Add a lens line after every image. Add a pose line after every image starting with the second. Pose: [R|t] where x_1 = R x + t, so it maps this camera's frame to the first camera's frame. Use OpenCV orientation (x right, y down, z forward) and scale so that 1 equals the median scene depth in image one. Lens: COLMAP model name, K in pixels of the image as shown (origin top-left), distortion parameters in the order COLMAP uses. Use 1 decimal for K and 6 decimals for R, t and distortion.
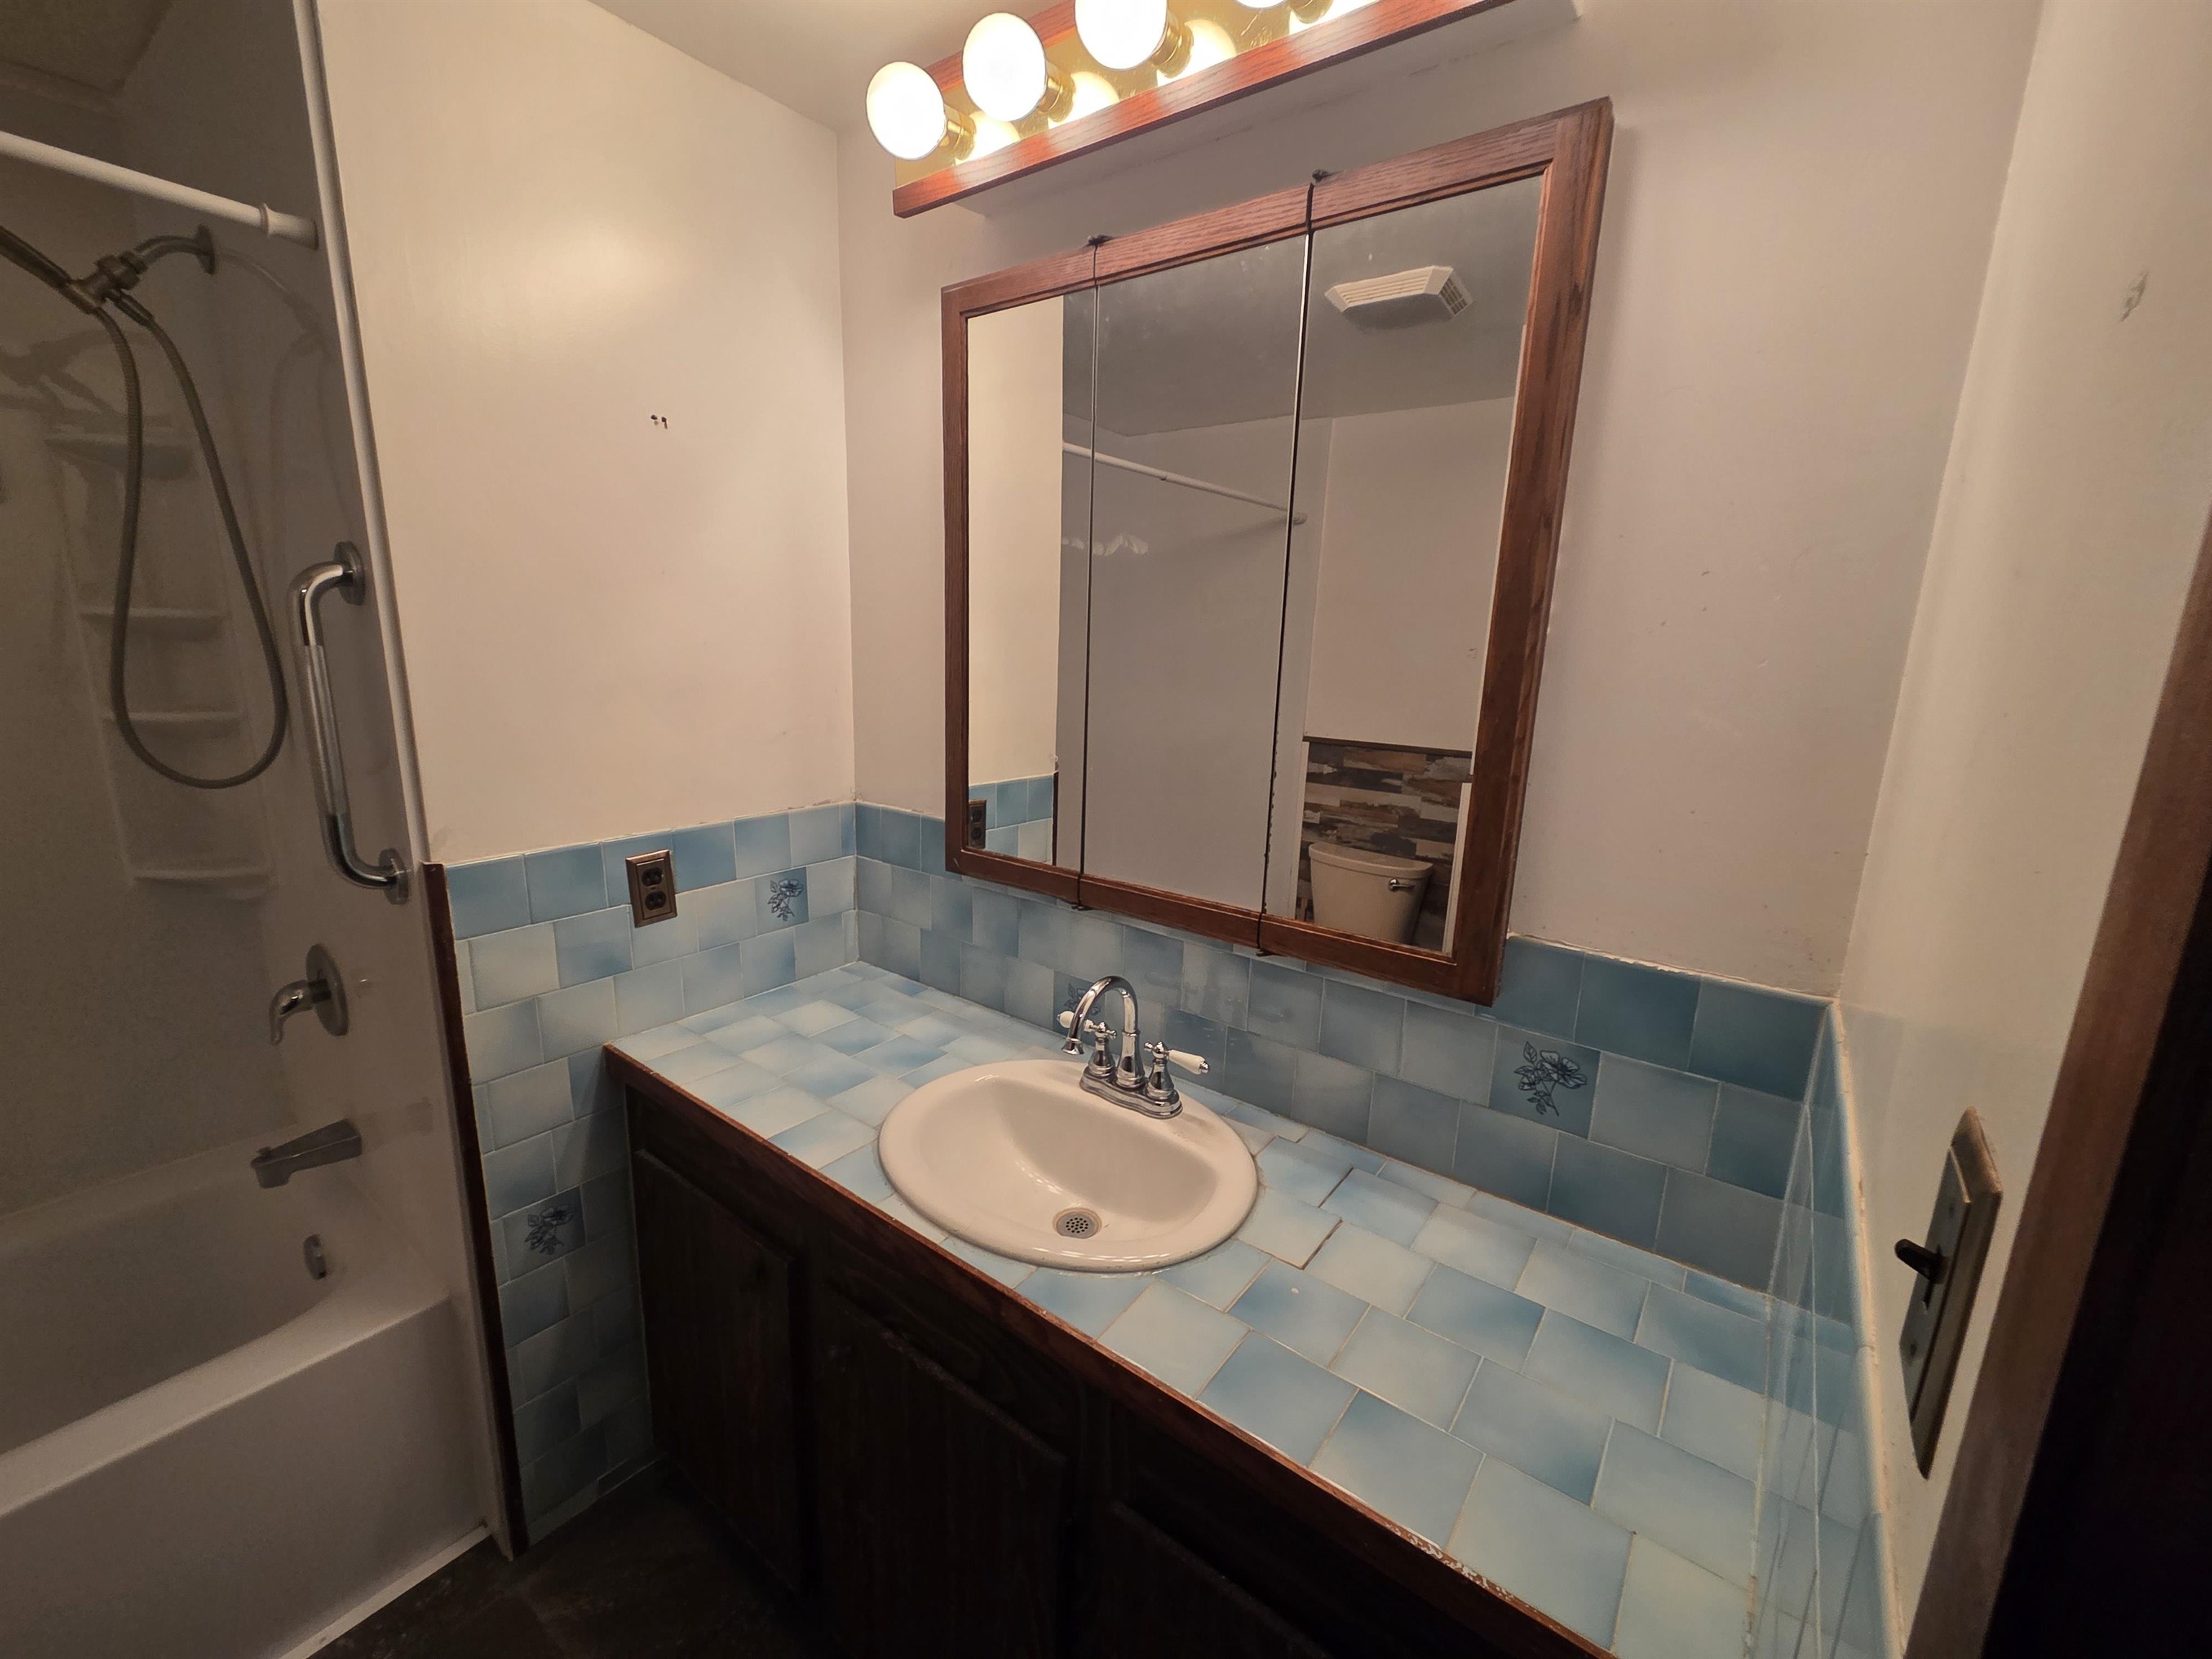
lens RADIAL K [[909.6, 0, 1107.9], [0, 909.6, 834.0], [0, 0, 1]] dist [0.000567, 0.000203]
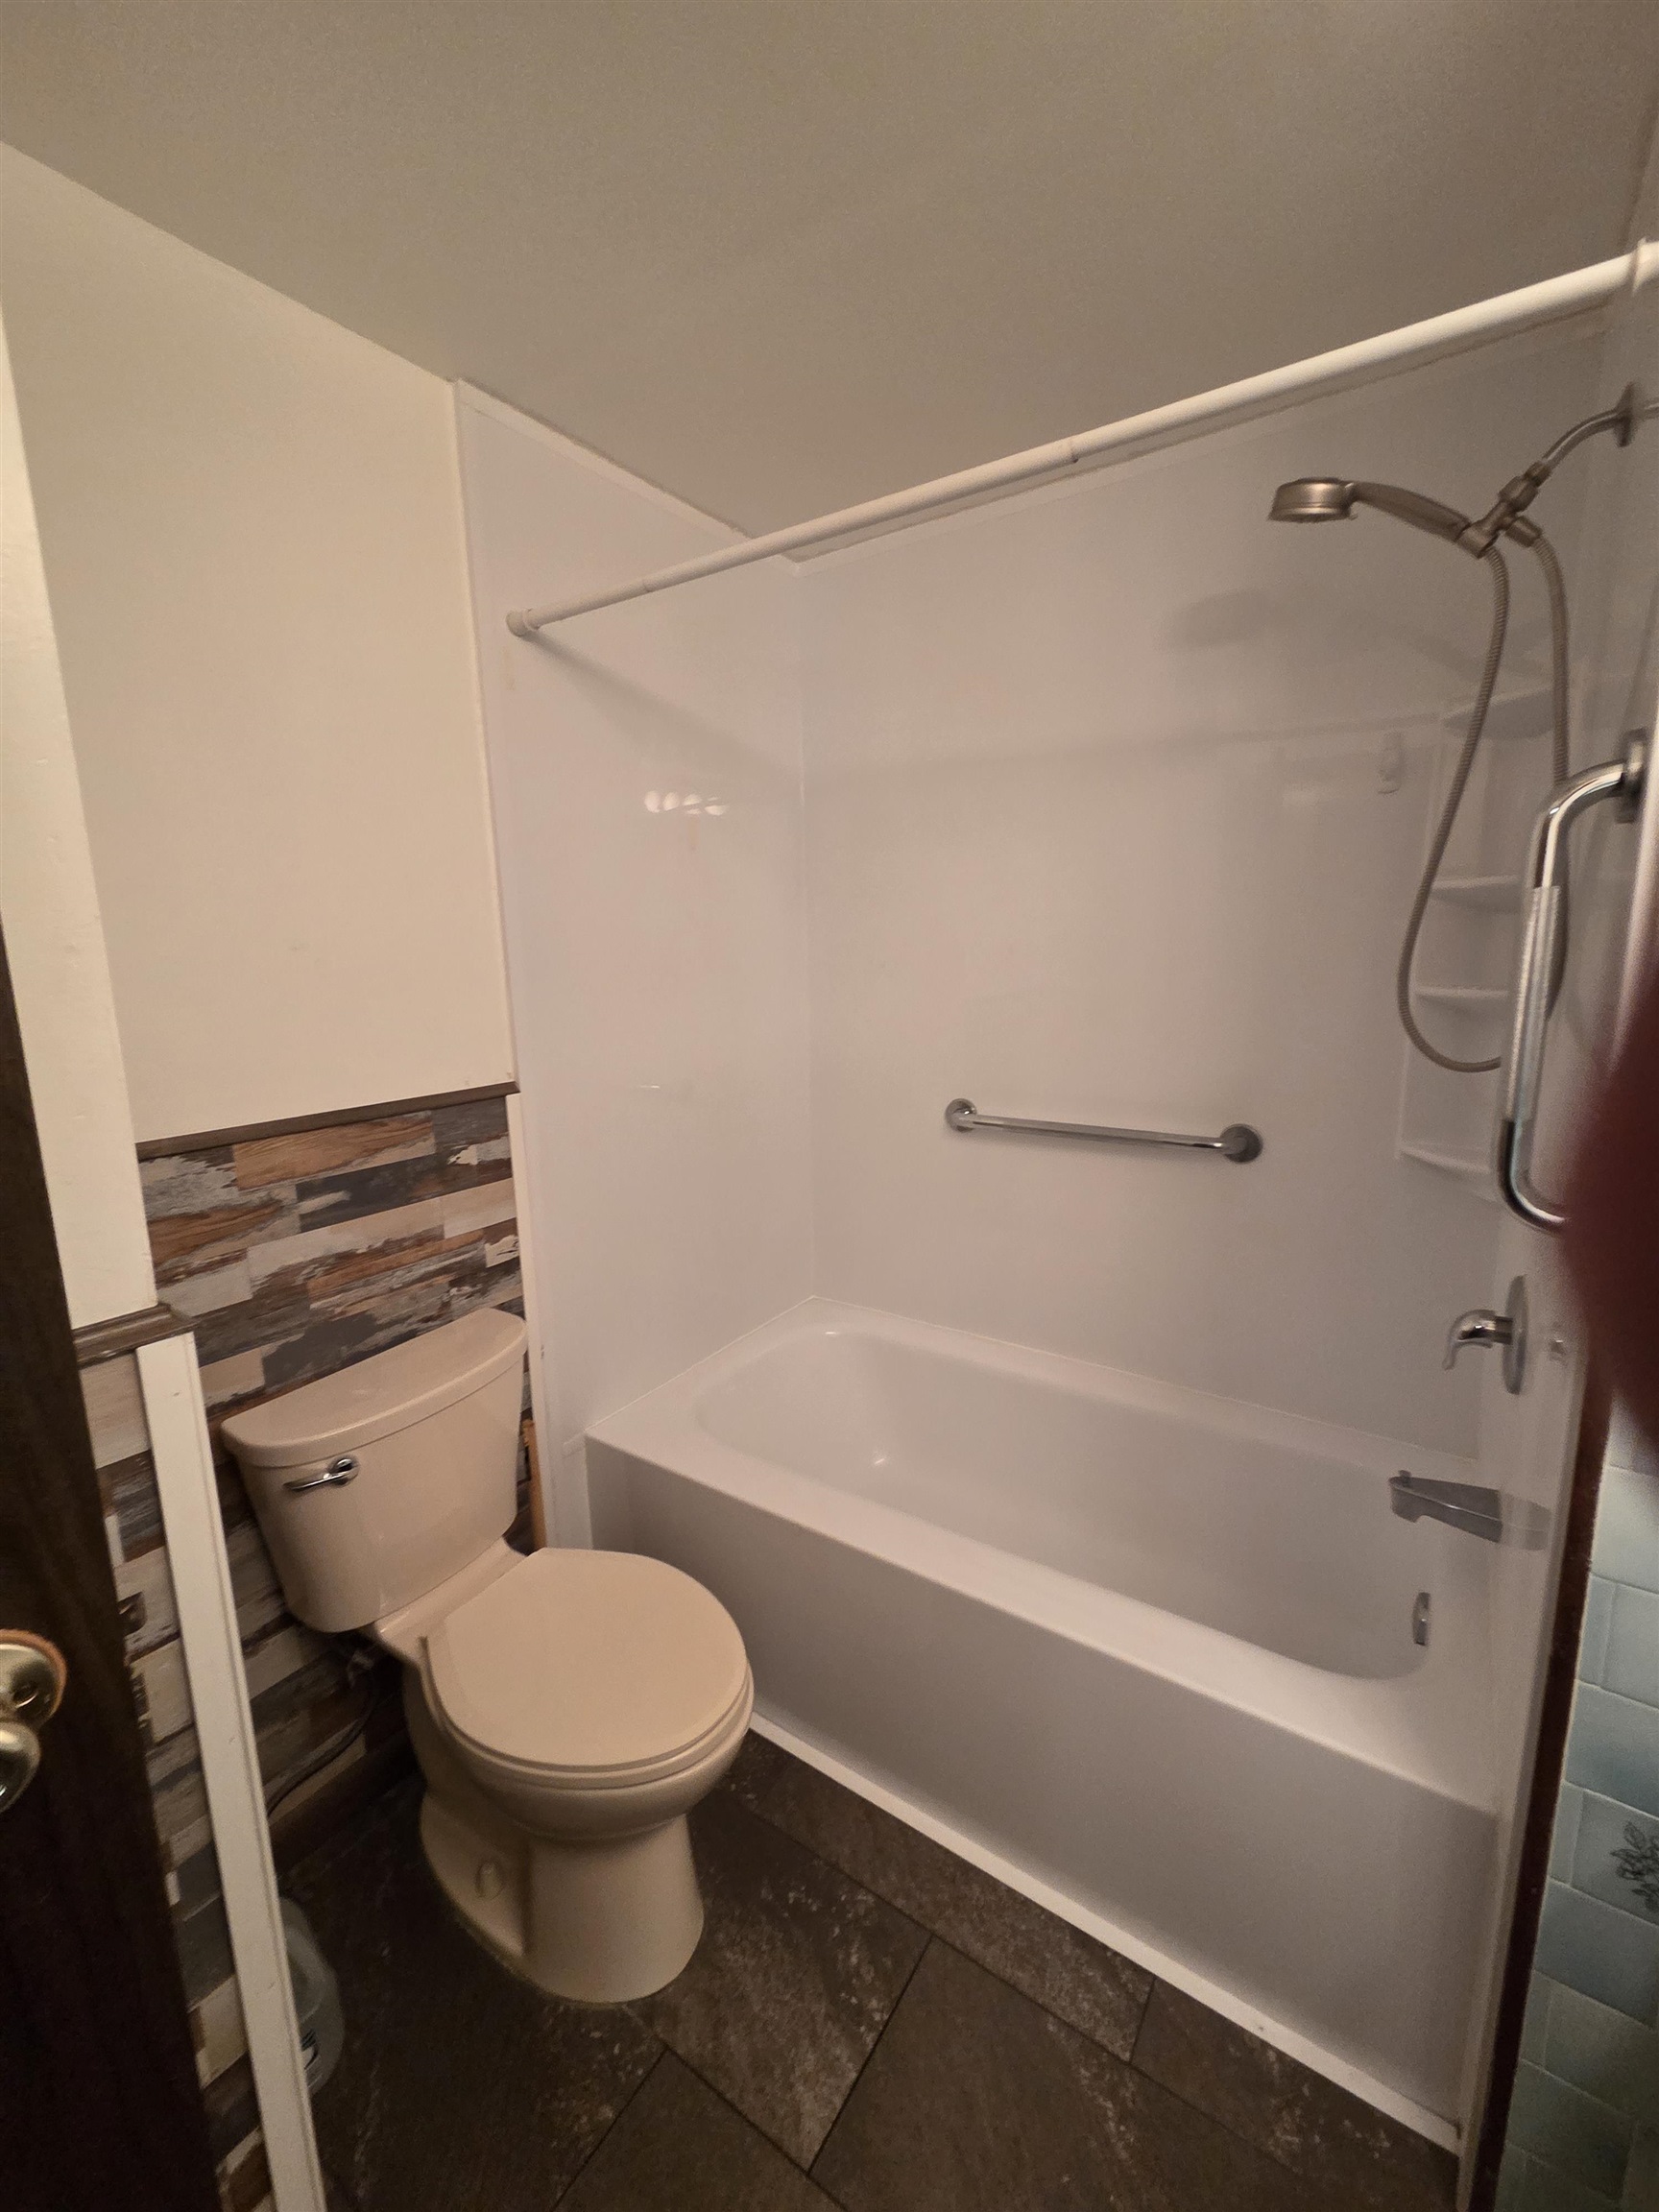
lens RADIAL K [[909.6, 0, 832.8], [0, 909.6, 1103.6], [0, 0, 1]] dist [0.000567, 0.000203]
pose [[0.047424, 0.146827, -0.988025, -0.140938], [-0.185917, 0.973151, 0.135693, -0.028153], [0.981420, 0.177255, 0.073449, 0.367886]]
